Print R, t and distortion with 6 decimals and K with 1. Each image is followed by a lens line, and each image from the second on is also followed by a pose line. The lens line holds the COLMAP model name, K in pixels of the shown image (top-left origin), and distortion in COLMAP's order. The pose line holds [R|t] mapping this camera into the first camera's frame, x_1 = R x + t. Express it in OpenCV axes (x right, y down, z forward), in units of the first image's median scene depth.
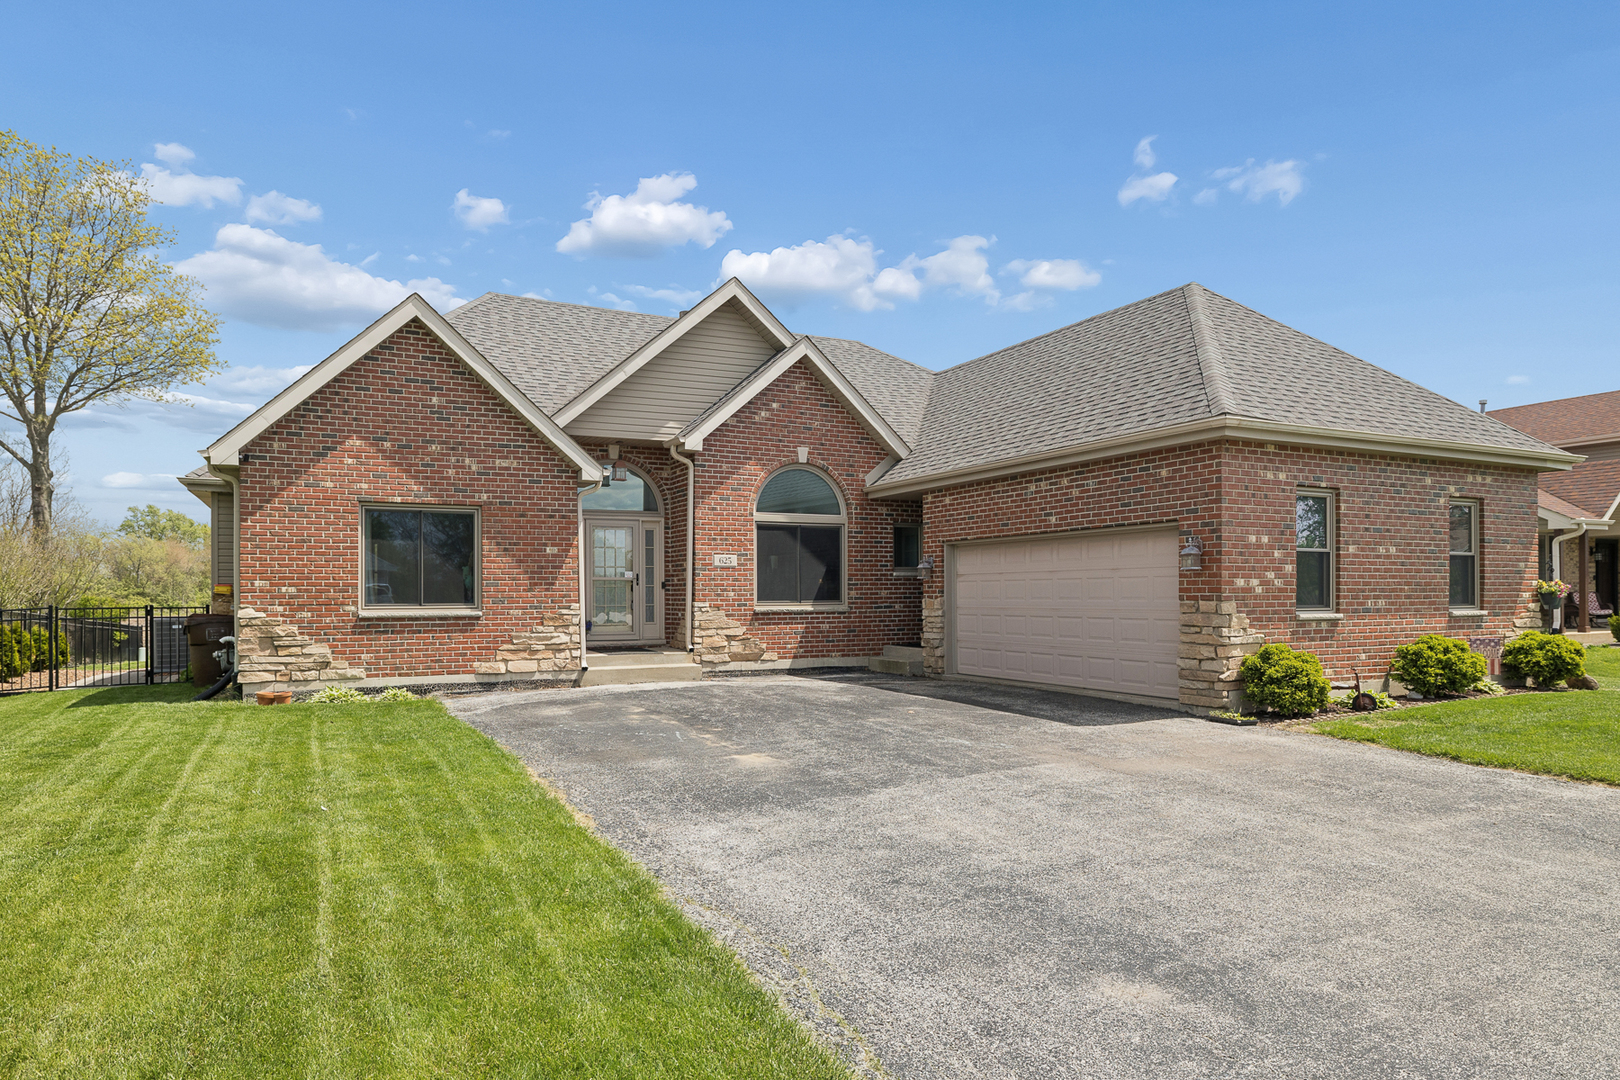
lens RADIAL K [[1362.1, 0, 810.0], [0, 1362.1, 532.7], [0, 0, 1]] dist [0.005581, 0.002518]
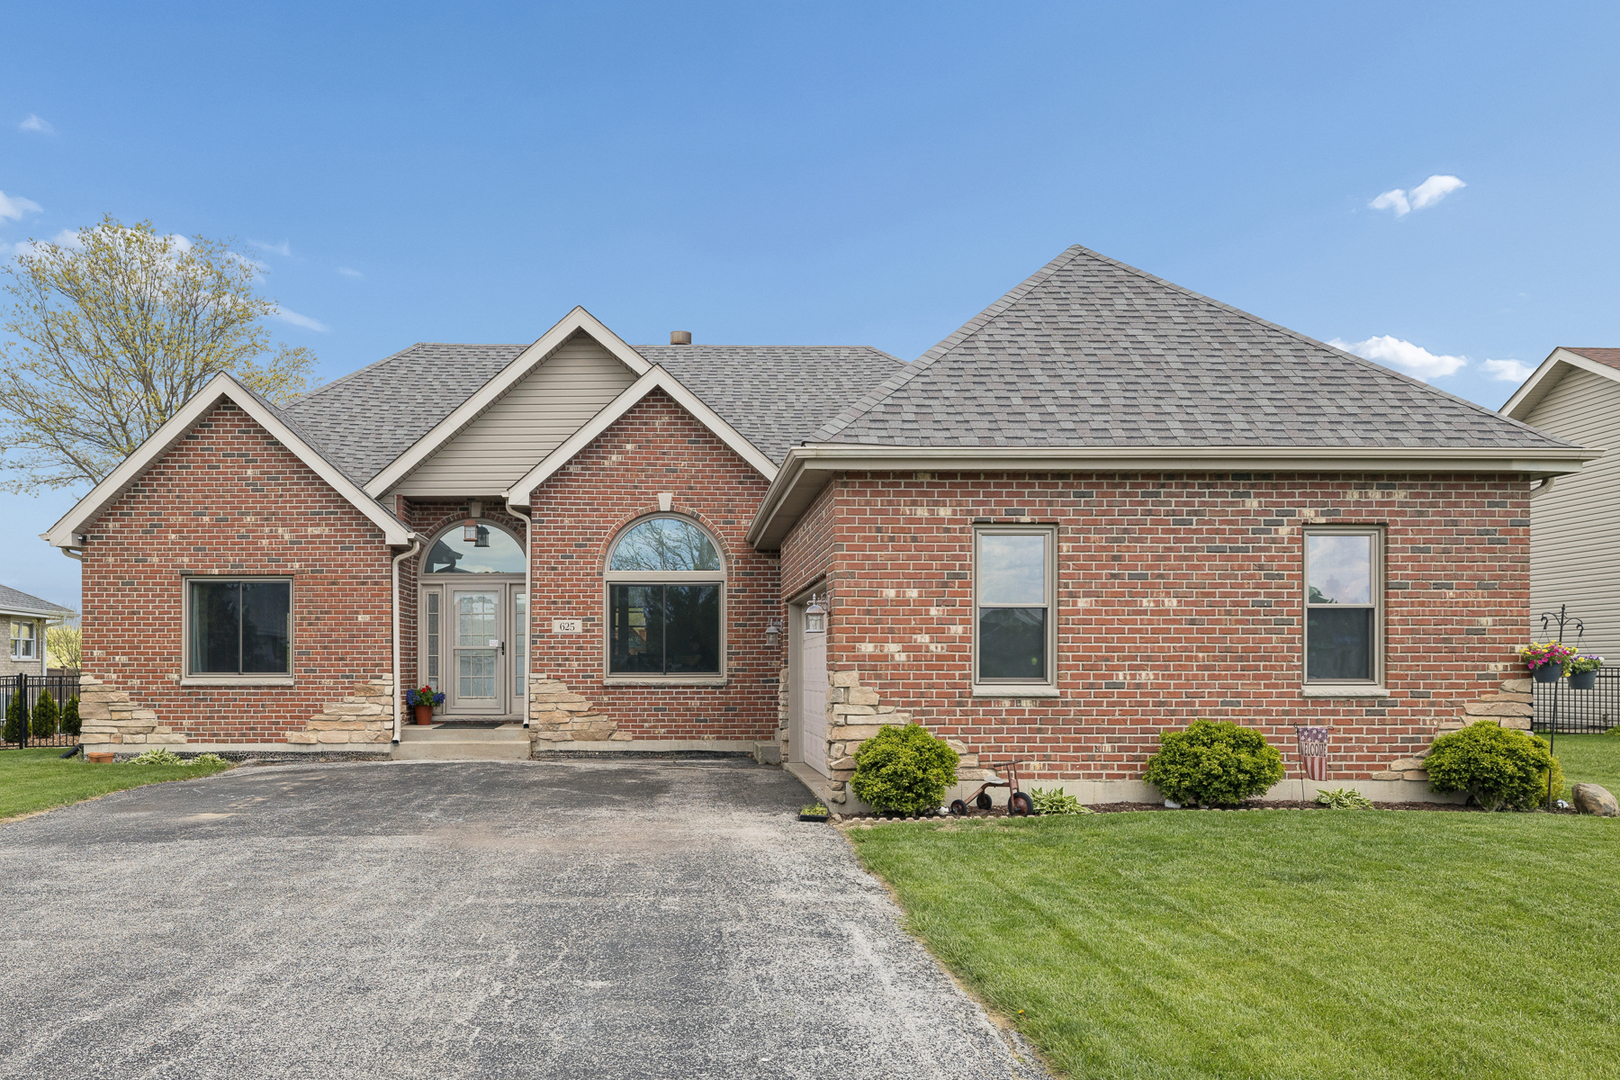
lens RADIAL K [[2299.8, 0, 809.8], [0, 2299.8, 545.5], [0, 0, 1]] dist [0.040564, 0.000000]
pose [[0.780406, -0.031900, -0.624459, 1.102160], [0.023470, 0.999488, -0.021727, 0.004442], [0.624833, 0.002300, 0.780755, -0.081584]]
